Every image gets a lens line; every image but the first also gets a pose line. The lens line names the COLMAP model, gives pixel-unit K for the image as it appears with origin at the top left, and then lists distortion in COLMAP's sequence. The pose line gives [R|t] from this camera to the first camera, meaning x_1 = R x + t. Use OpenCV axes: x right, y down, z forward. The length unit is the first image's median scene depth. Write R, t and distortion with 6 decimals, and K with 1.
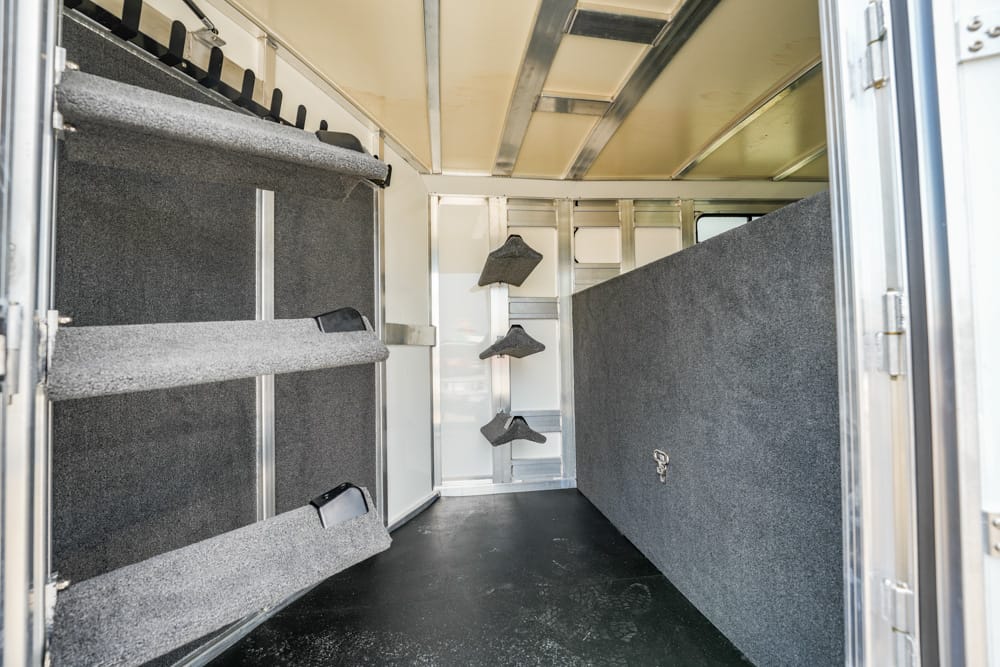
lens RADIAL K [[411.1, 0, 479.5], [0, 411.1, 338.0], [0, 0, 1]] dist [-0.000683, -0.000036]
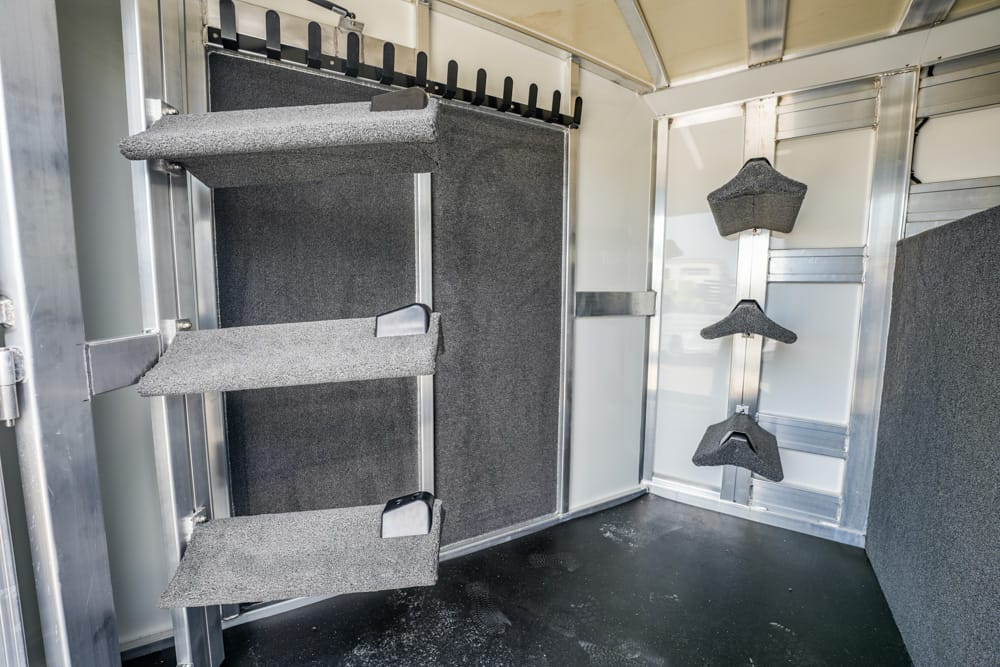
lens RADIAL K [[401.9, 0, 498.0], [0, 401.9, 331.7], [0, 0, 1]] dist [-0.017360, 0.003690]
pose [[0.774008, 0.083276, -0.627676, 0.168593], [0.001664, 0.991042, 0.133537, -0.061354], [0.633174, -0.104403, 0.766936, 0.220021]]
